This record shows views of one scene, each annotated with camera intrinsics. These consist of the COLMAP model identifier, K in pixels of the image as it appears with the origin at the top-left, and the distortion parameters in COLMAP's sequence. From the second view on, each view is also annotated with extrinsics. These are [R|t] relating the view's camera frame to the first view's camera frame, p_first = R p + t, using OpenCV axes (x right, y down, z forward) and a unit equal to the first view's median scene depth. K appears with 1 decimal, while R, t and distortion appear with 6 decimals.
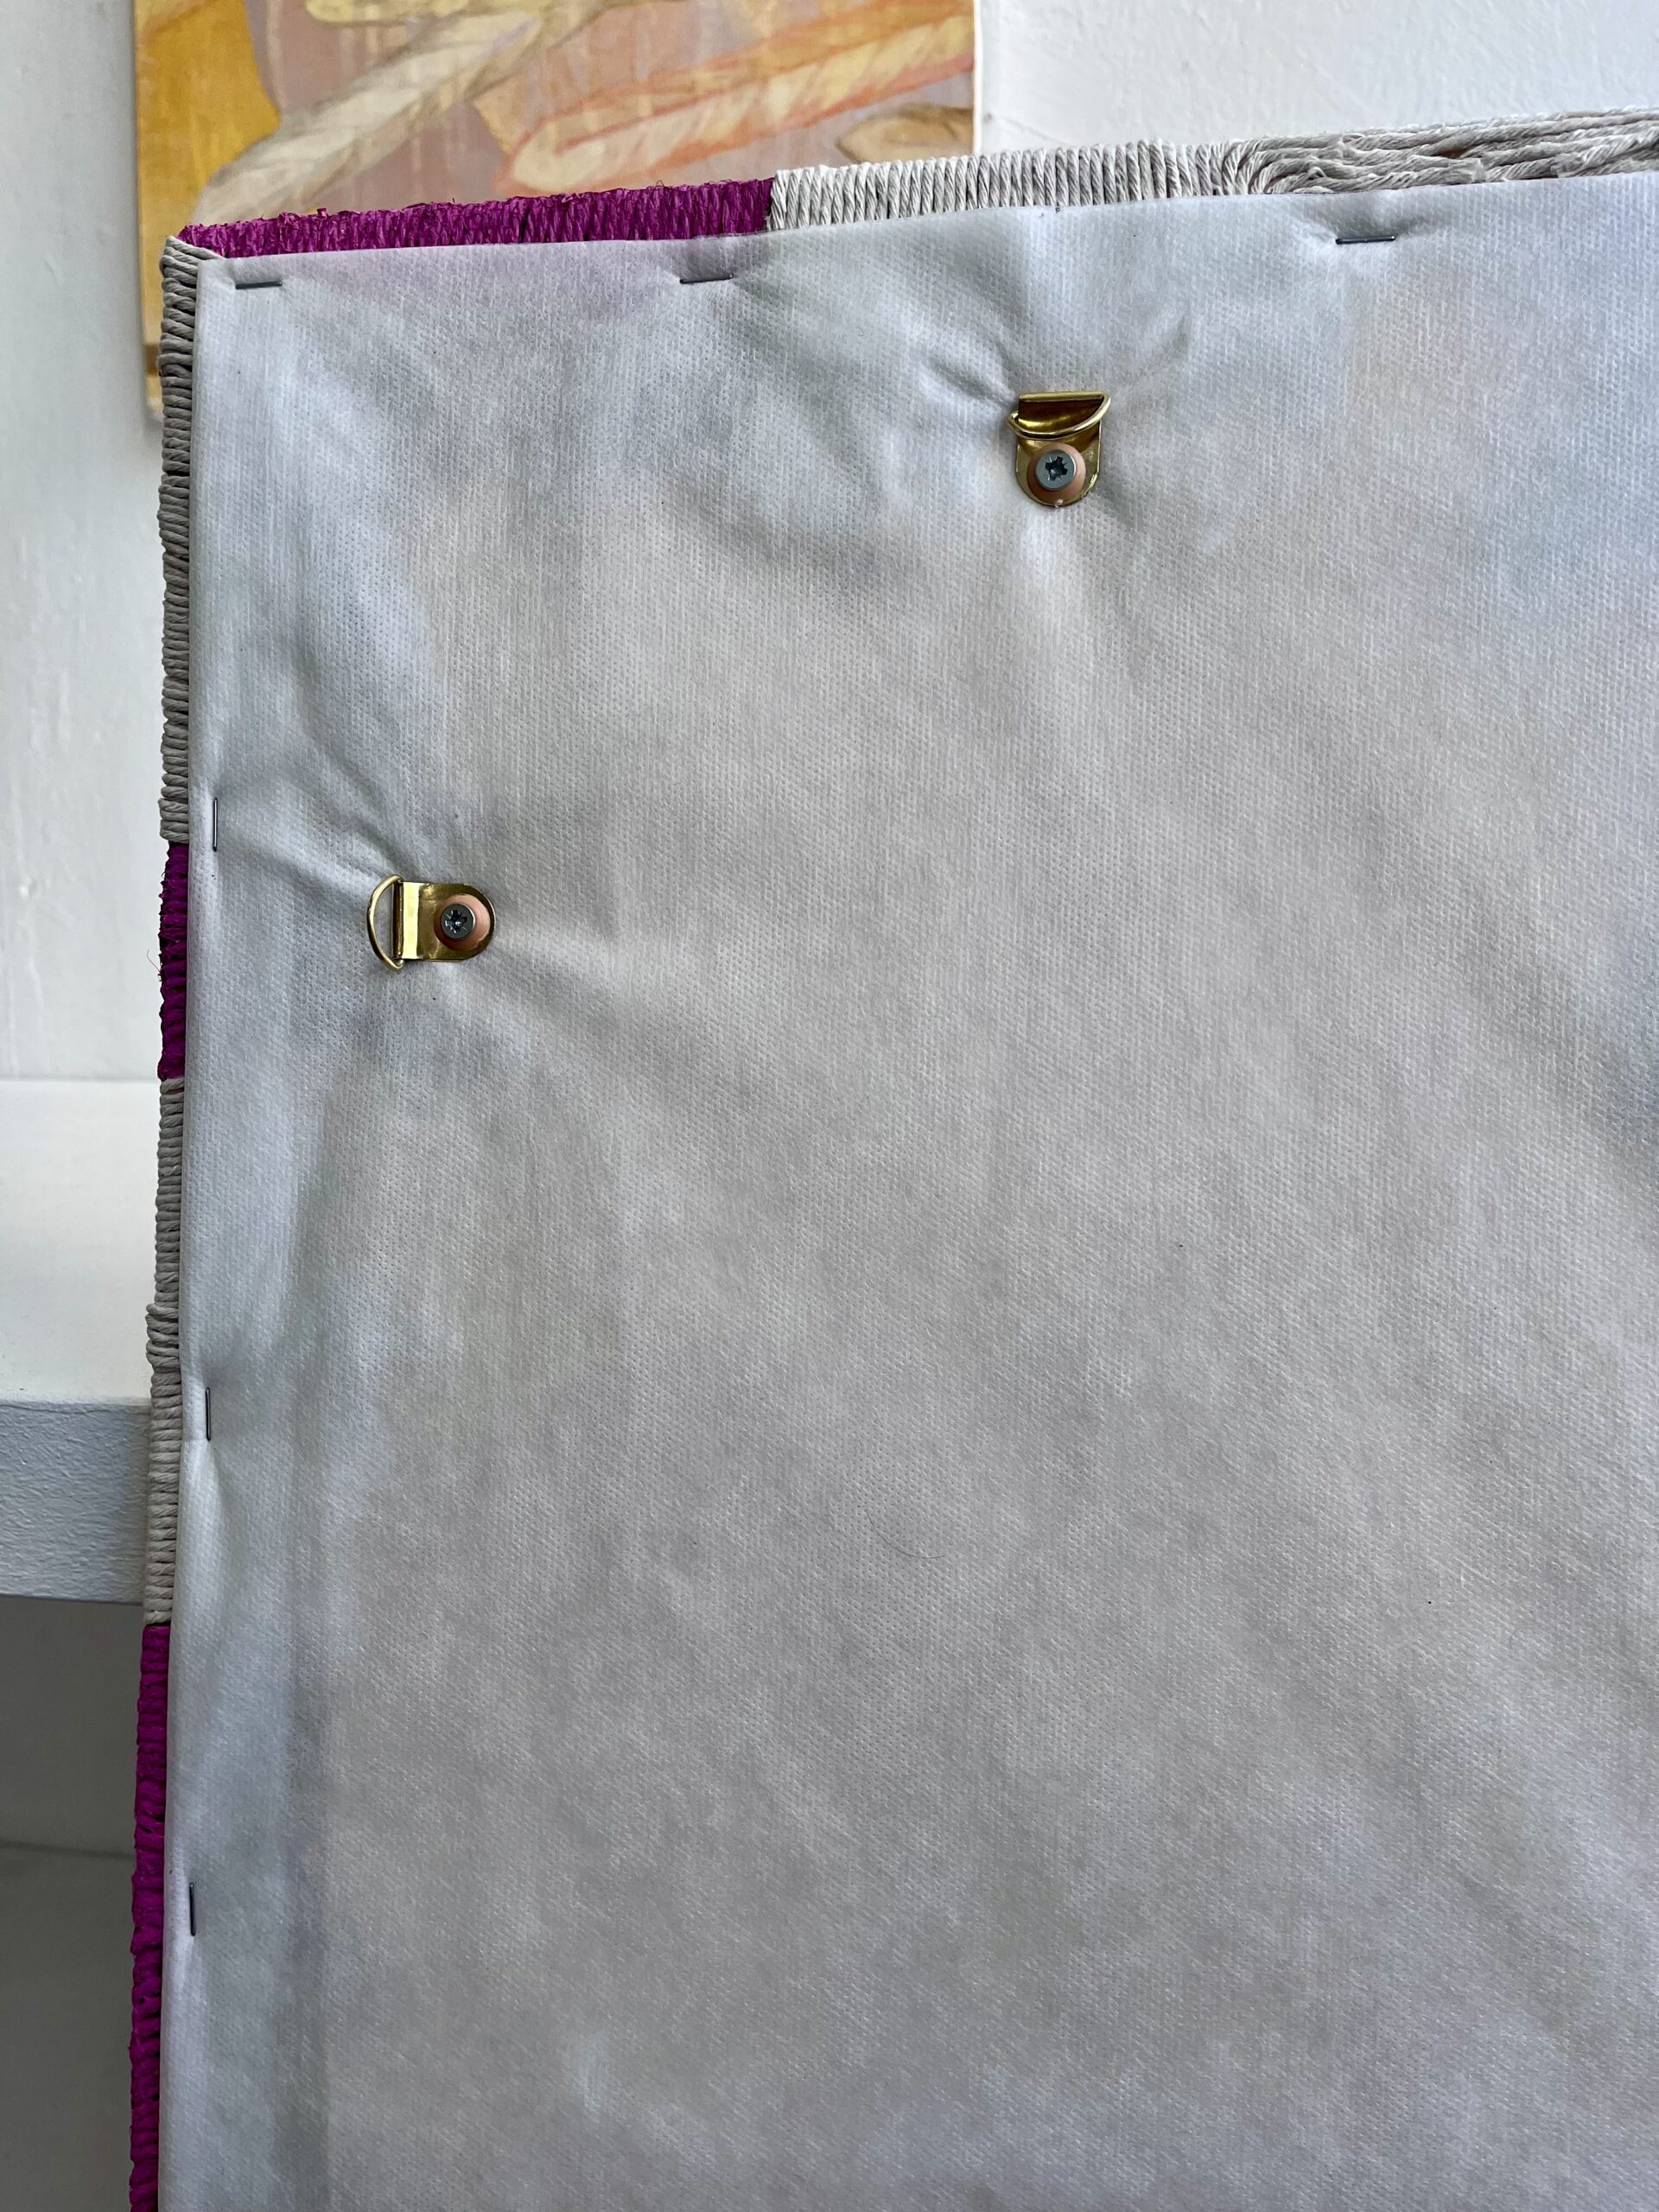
lens RADIAL K [[1659.8, 0, 817.8], [0, 1659.8, 1079.0], [0, 0, 1]] dist [0.038067, -0.061072]
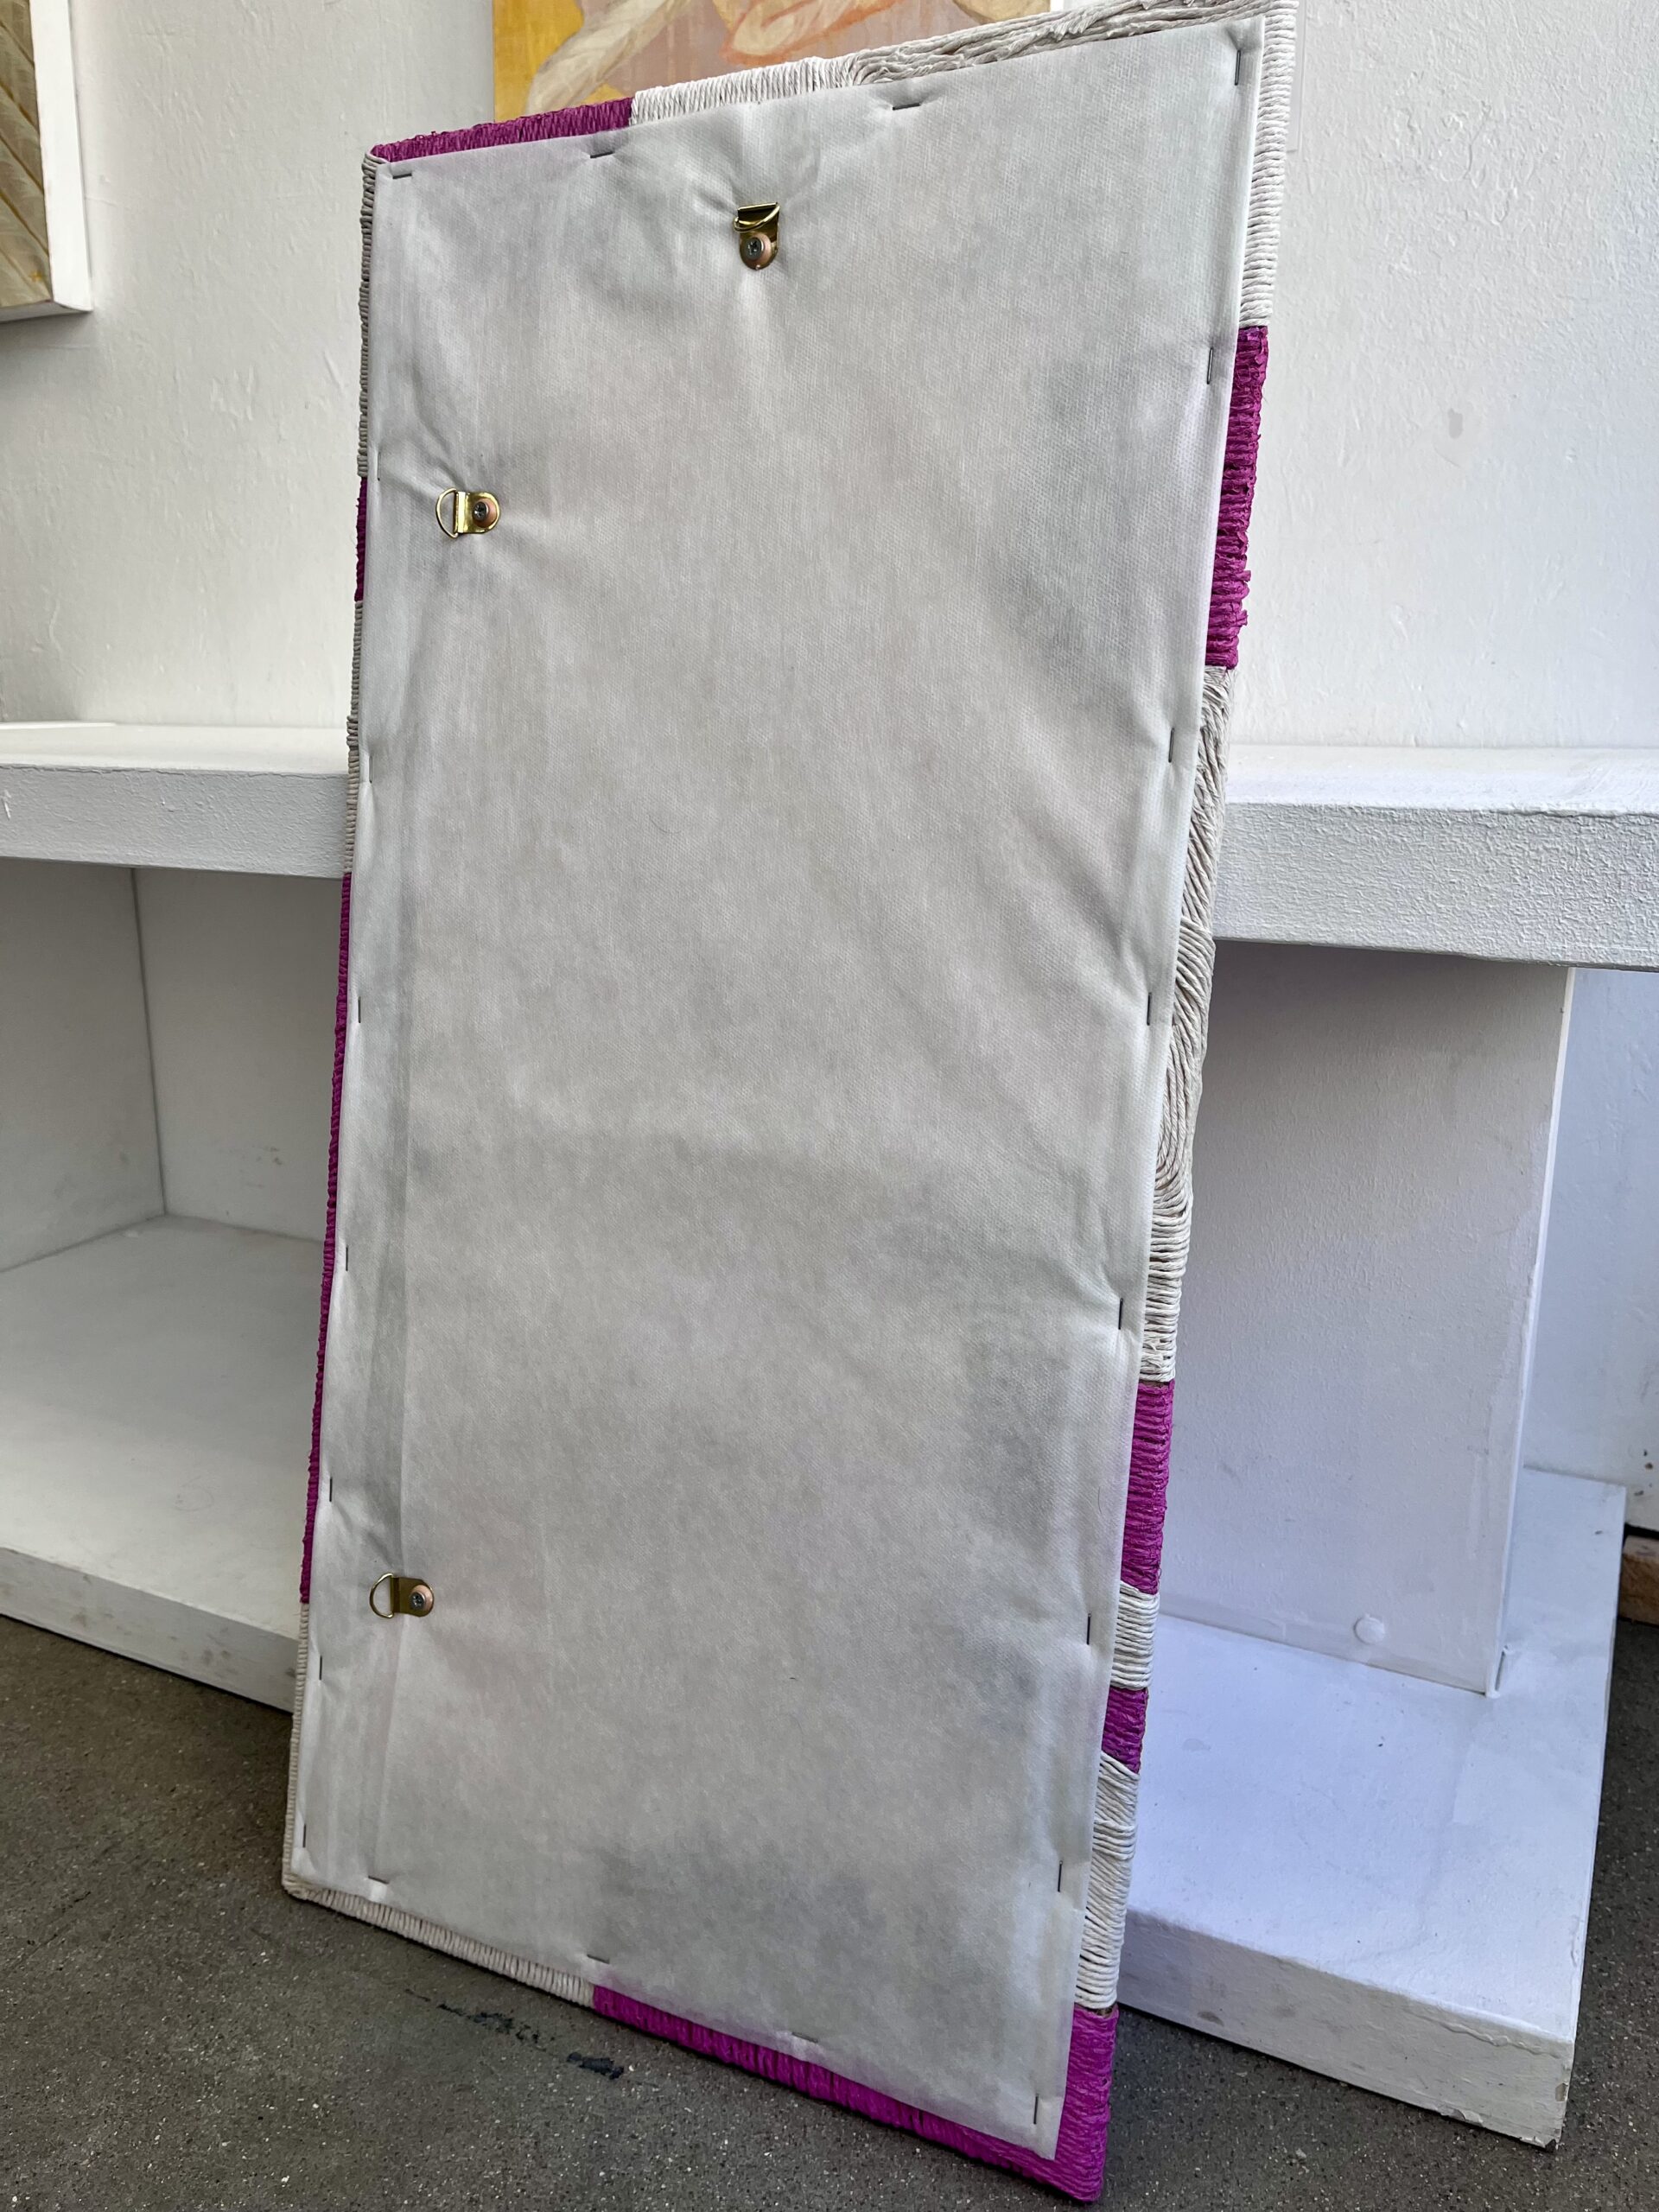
lens RADIAL K [[1659.8, 0, 824.7], [0, 1659.8, 1103.1], [0, 0, 1]] dist [0.038067, -0.061072]
pose [[0.954632, 0.078875, -0.287152, 0.819242], [-0.047095, 0.992137, 0.115955, 0.363445], [0.294040, -0.097171, 0.950841, -0.847443]]
